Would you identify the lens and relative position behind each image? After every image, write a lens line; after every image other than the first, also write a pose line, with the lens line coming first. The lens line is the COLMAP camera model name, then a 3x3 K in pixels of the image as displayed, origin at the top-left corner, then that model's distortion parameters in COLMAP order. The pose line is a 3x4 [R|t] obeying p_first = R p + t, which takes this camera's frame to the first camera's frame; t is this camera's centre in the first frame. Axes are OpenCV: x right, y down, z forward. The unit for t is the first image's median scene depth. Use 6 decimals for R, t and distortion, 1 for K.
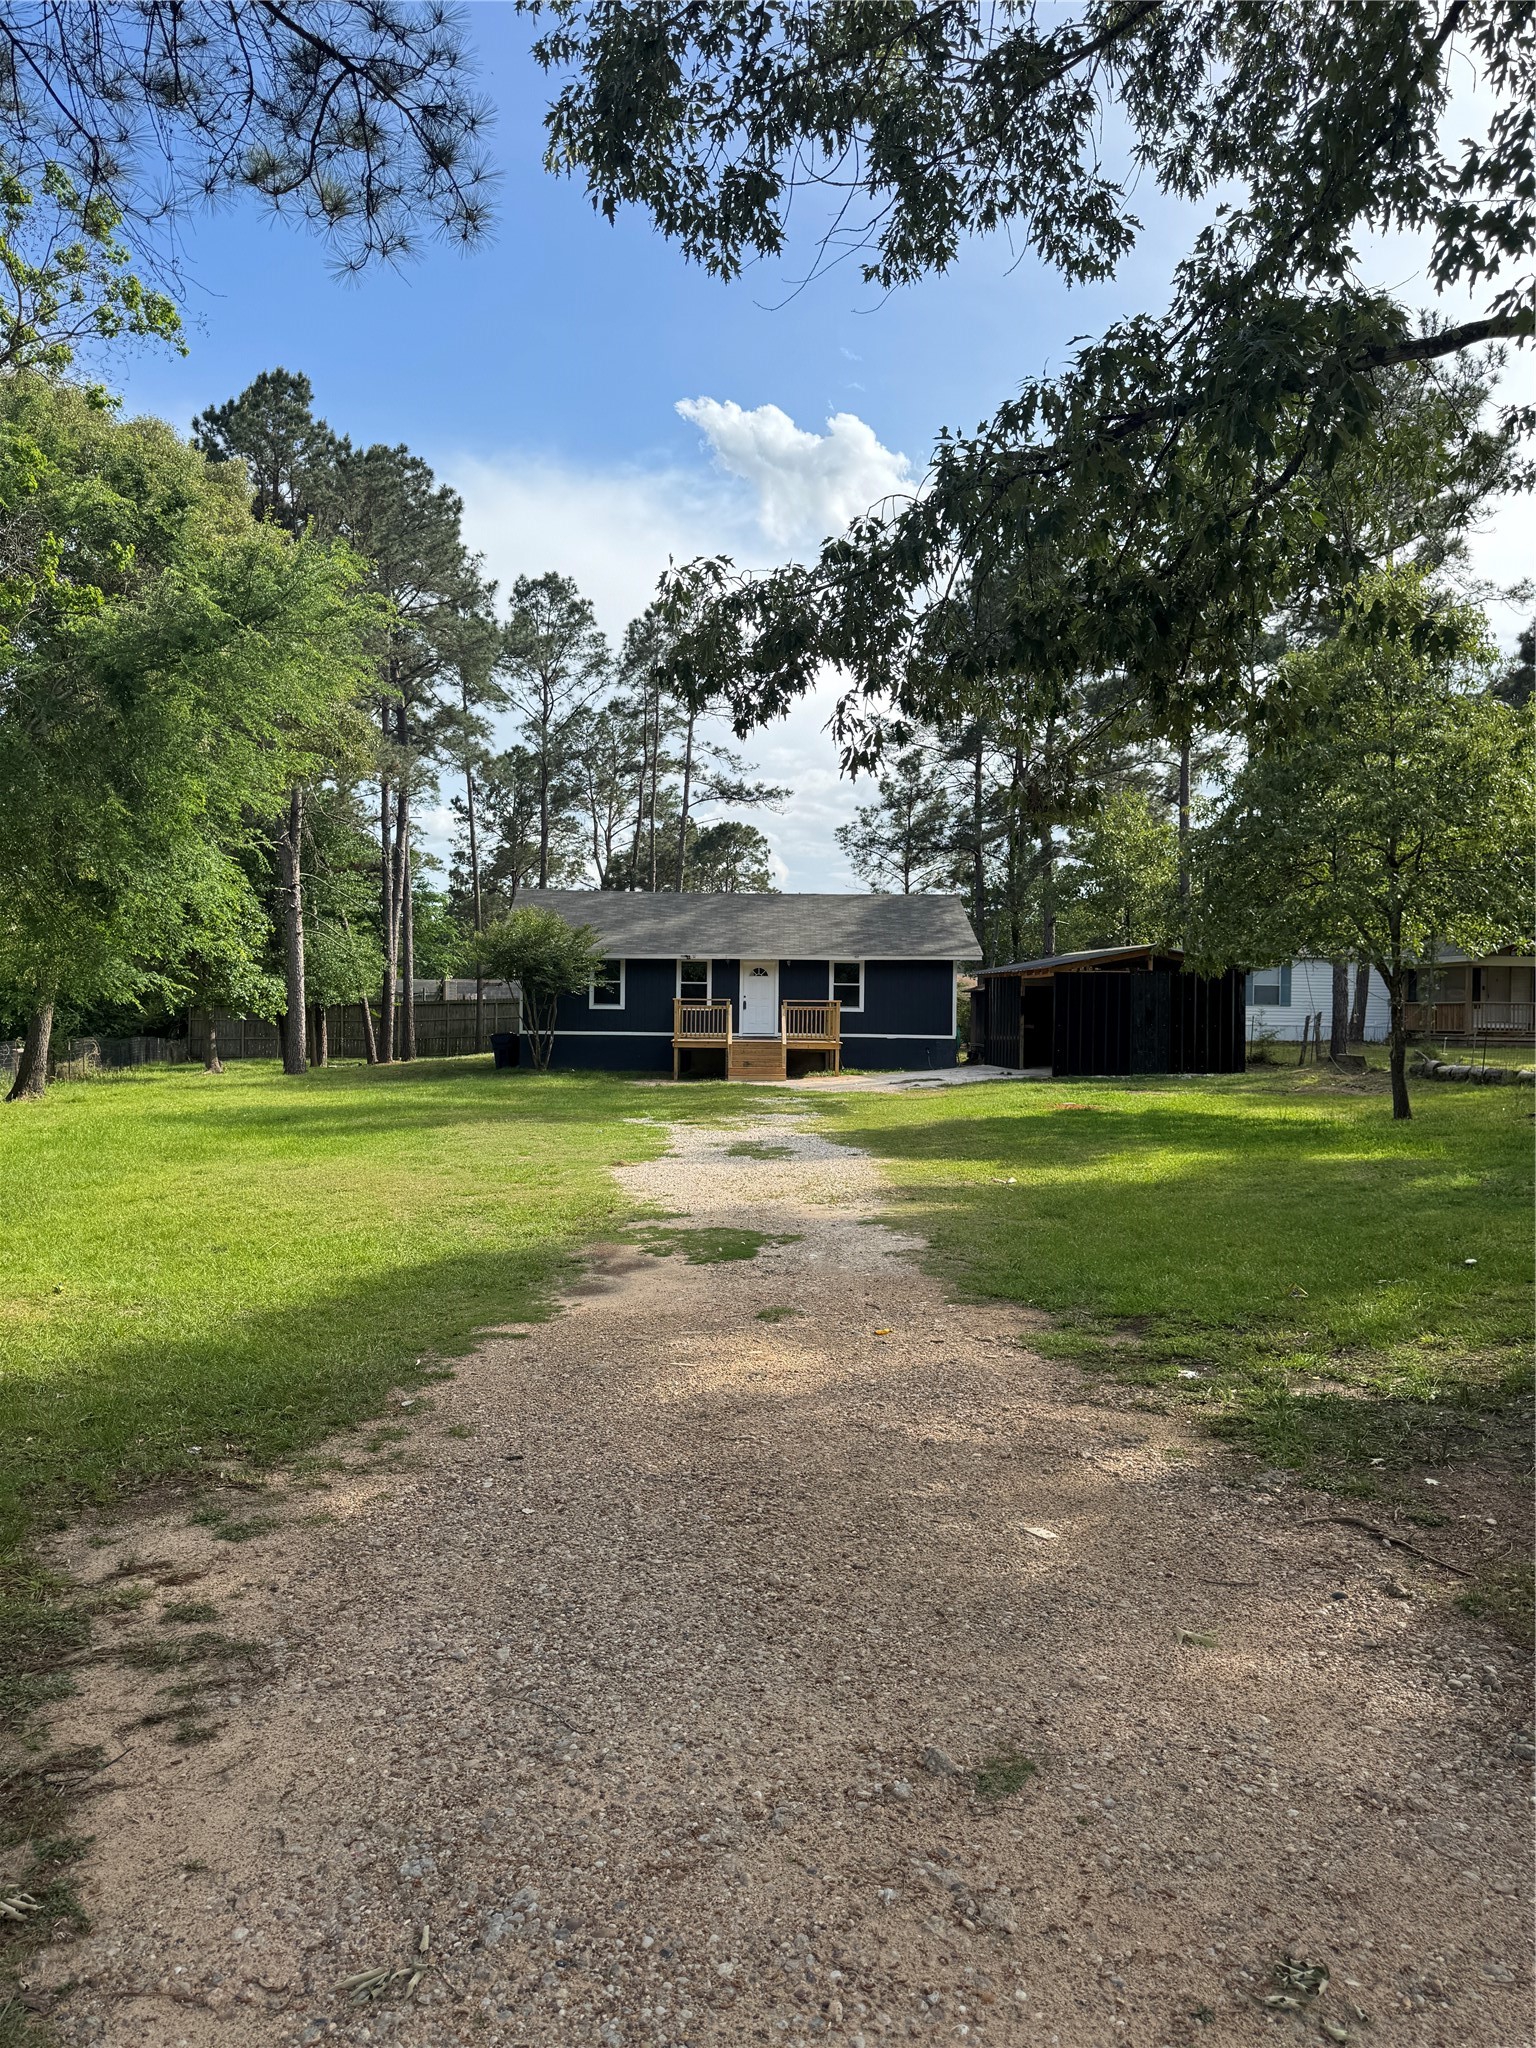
lens RADIAL K [[1430.4, 0, 767.2], [0, 1430.4, 1025.8], [0, 0, 1]] dist [0.014122, 0.001034]
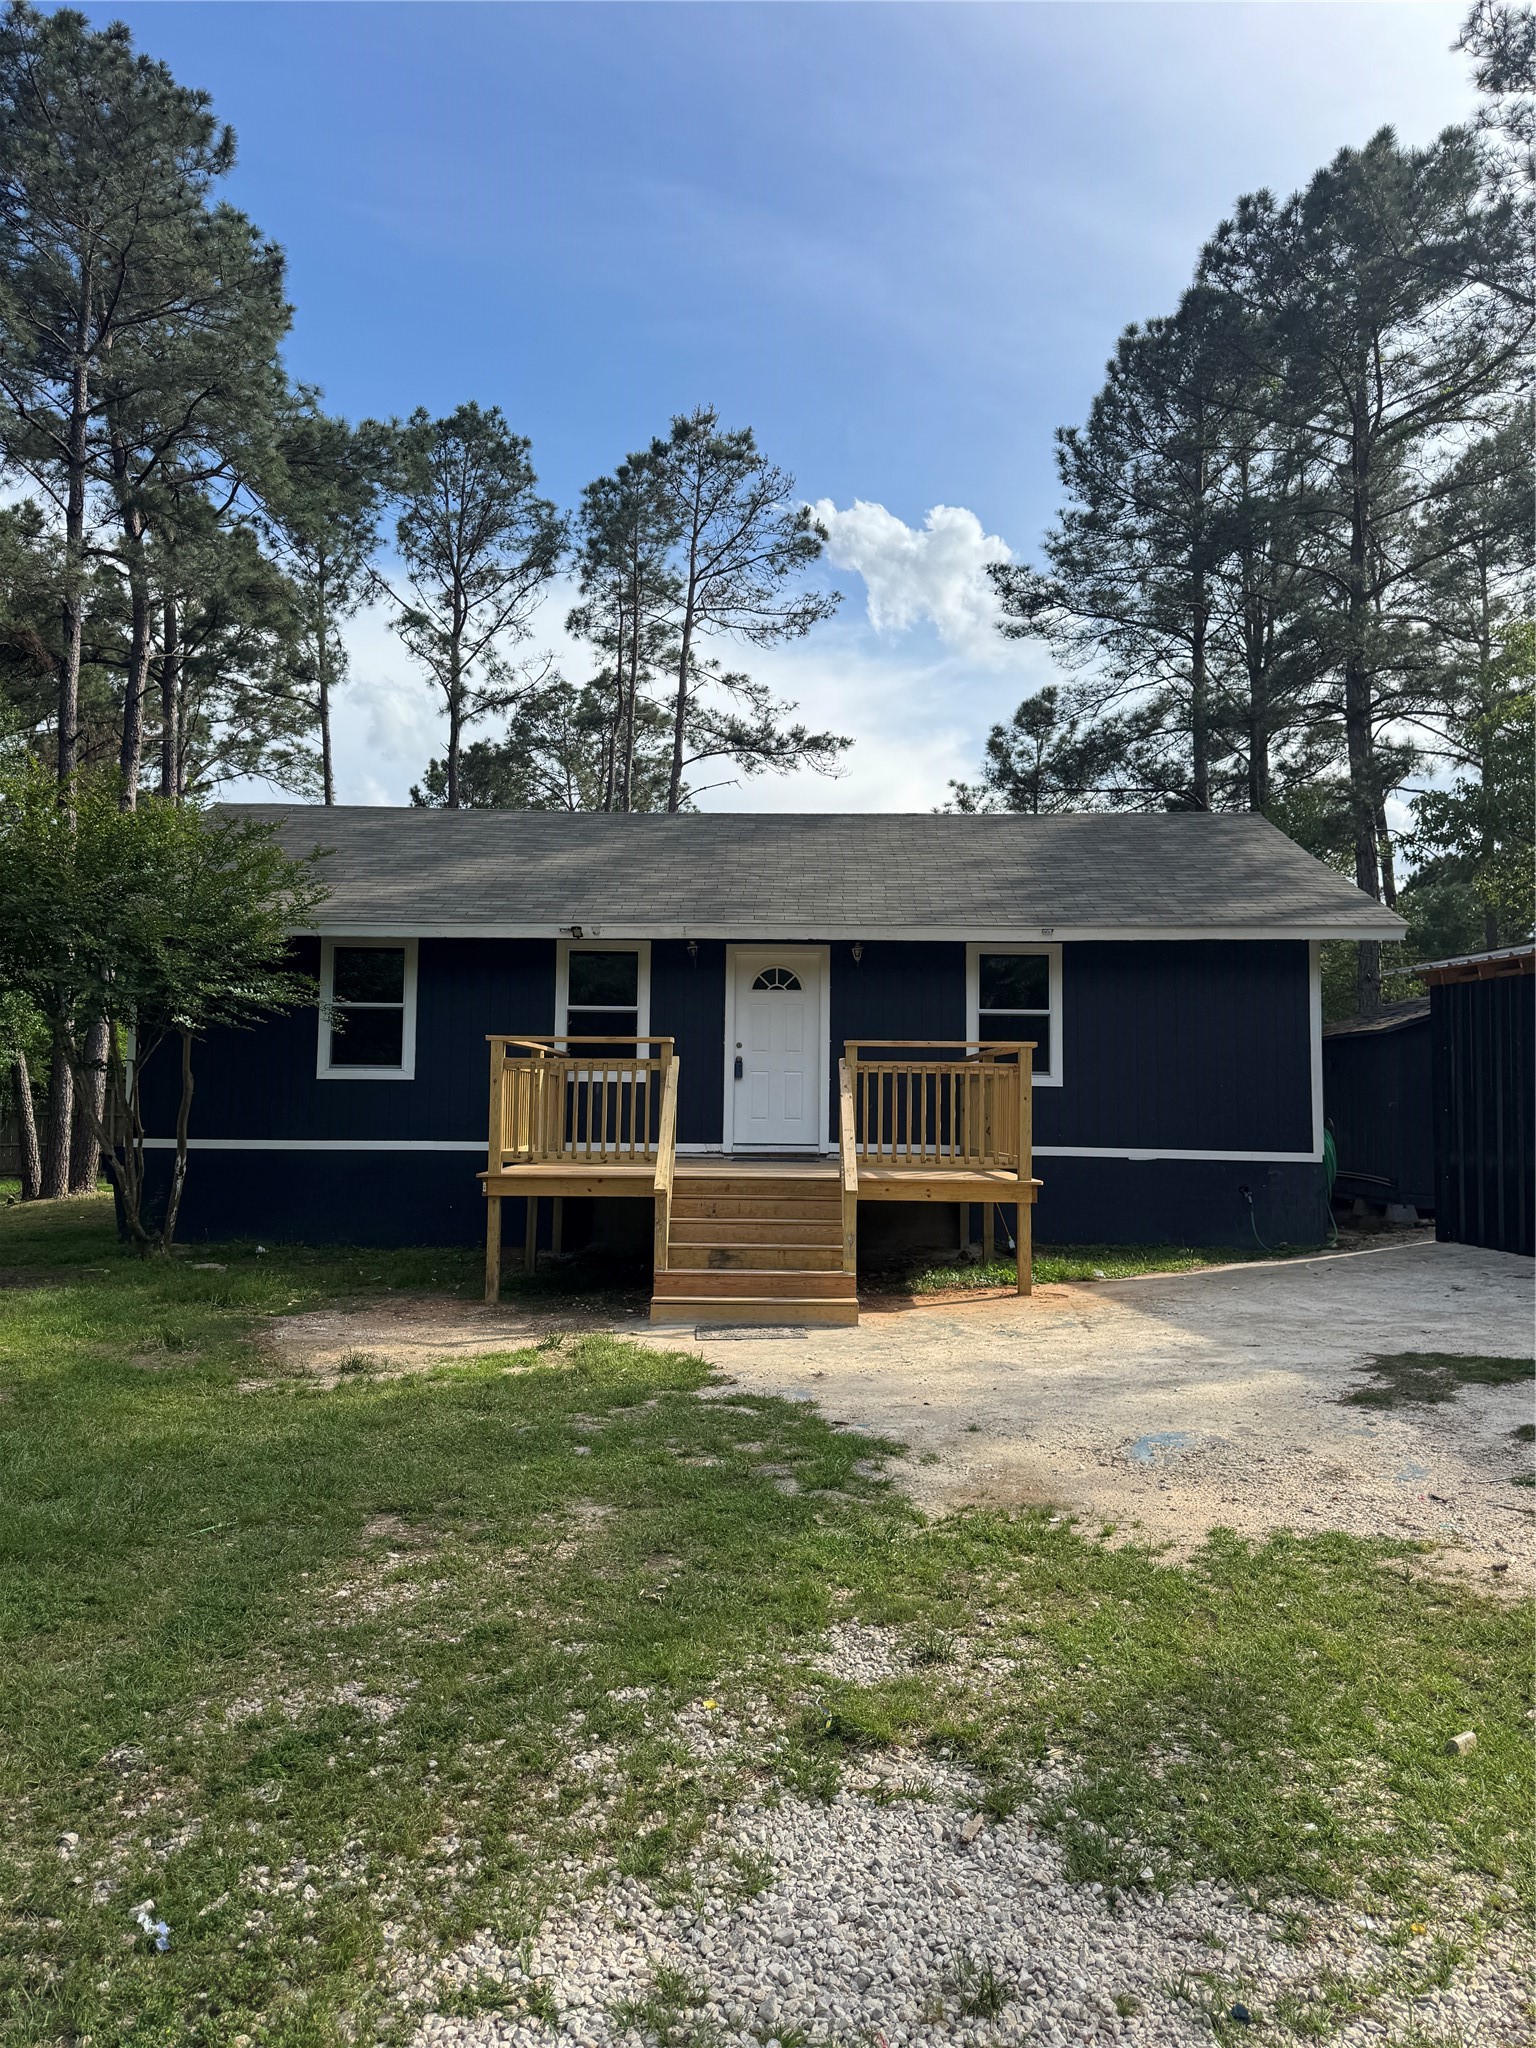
lens RADIAL K [[1430.4, 0, 770.2], [0, 1430.4, 1018.3], [0, 0, 1]] dist [0.014122, 0.001034]
pose [[0.999402, -0.003860, -0.034362, 0.005123], [0.001315, 0.997274, -0.073770, 0.000108], [0.034553, 0.073681, 0.996683, 0.629932]]
